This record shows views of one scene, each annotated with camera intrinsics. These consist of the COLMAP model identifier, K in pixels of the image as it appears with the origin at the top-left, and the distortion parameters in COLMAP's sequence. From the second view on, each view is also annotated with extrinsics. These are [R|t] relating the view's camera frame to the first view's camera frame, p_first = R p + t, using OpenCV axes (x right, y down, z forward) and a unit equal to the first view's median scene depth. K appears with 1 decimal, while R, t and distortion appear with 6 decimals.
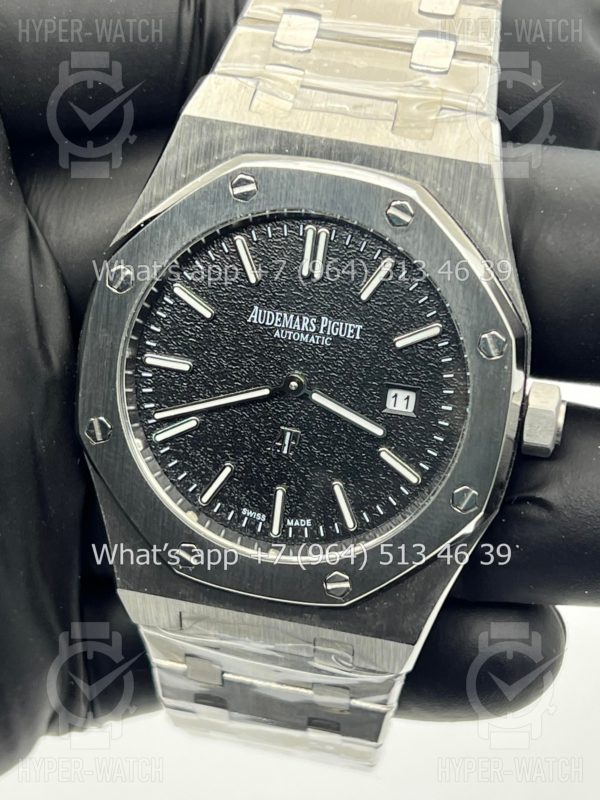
lens RADIAL K [[1888.0, 0, 303.7], [0, 1888.0, 394.5], [0, 0, 1]] dist [0.184321, 0.000000]
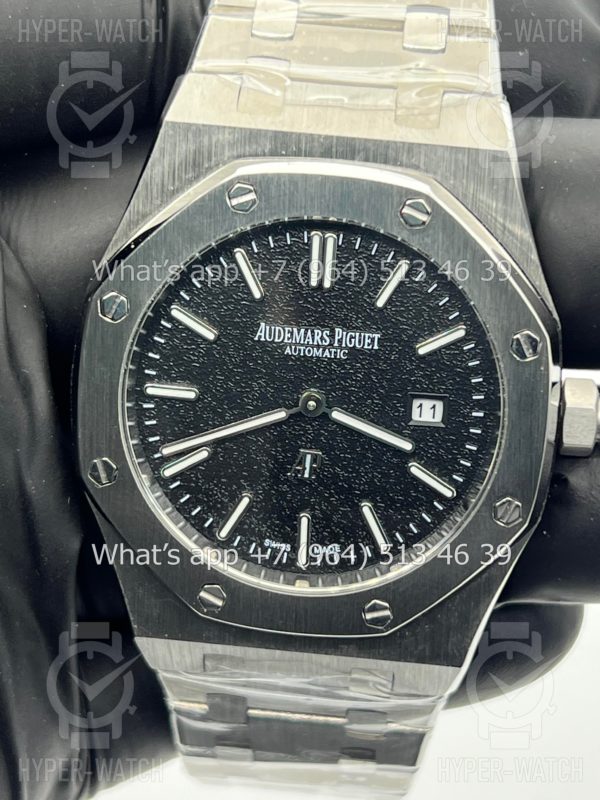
lens RADIAL K [[1888.0, 0, 301.6], [0, 1888.0, 405.0], [0, 0, 1]] dist [0.184321, 0.000000]
pose [[0.992653, -0.091941, 0.078658, -0.082503], [0.087868, 0.994680, 0.053768, -0.054728], [-0.083183, -0.046461, 0.995451, 0.078988]]
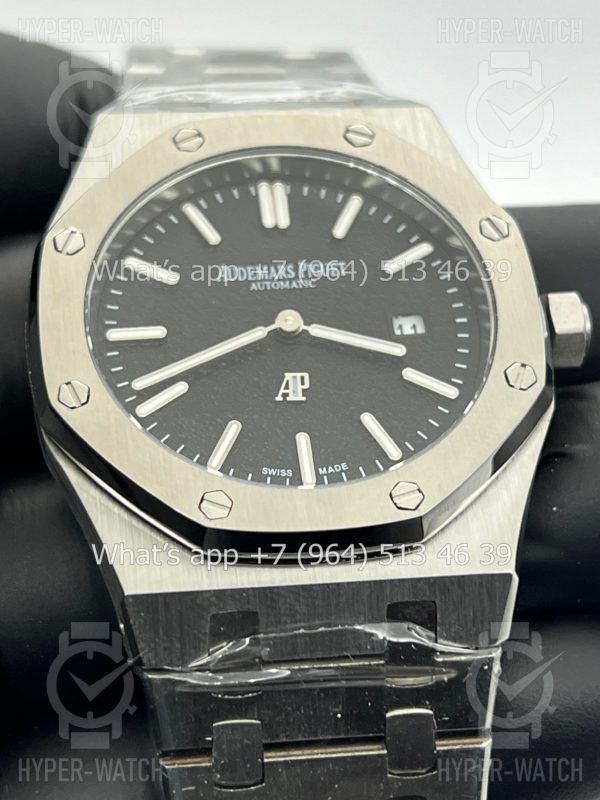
lens RADIAL K [[1888.0, 0, 297.9], [0, 1888.0, 400.0], [0, 0, 1]] dist [0.184321, 0.000000]
pose [[0.942727, -0.089327, 0.321381, -0.281873], [0.272363, 0.762364, -0.587043, 0.529731], [-0.192571, 0.640954, 0.743031, 0.376815]]
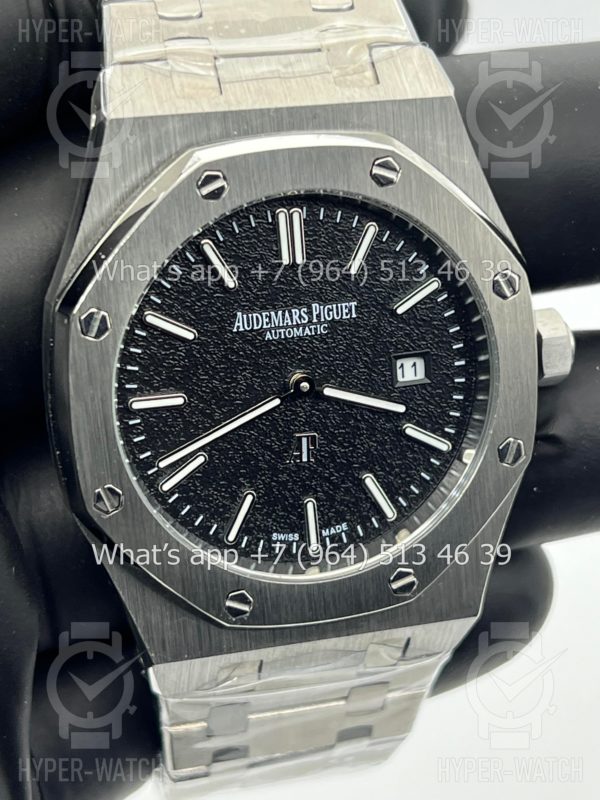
lens RADIAL K [[1888.0, 0, 298.8], [0, 1888.0, 402.0], [0, 0, 1]] dist [0.184321, 0.000000]
pose [[0.883558, -0.284289, 0.372163, -0.341405], [0.258463, 0.958699, 0.118714, -0.104254], [-0.390541, -0.008700, 0.920544, 0.175165]]
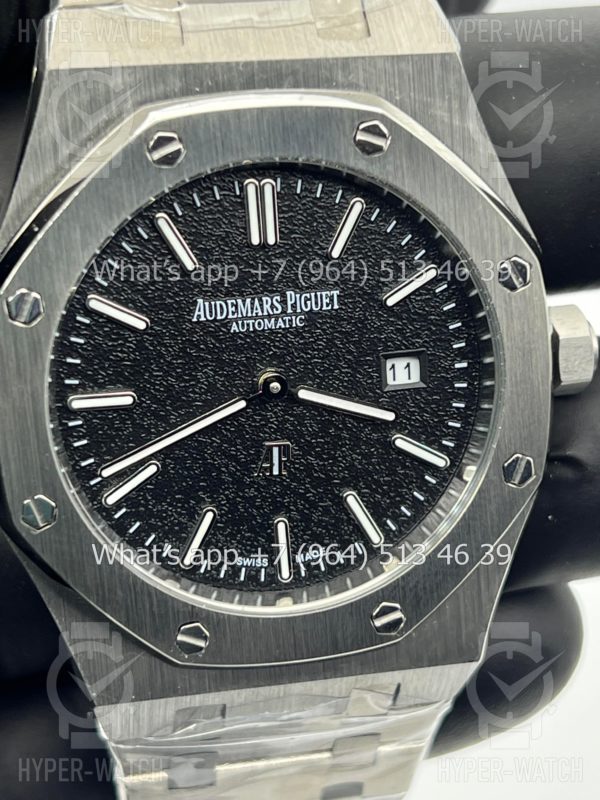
lens RADIAL K [[1888.0, 0, 294.3], [0, 1888.0, 398.0], [0, 0, 1]] dist [0.184321, 0.000000]
pose [[0.912249, -0.257110, 0.318899, -0.243516], [0.241934, 0.966379, 0.087056, -0.065305], [-0.330561, -0.002264, 0.943782, 0.268993]]
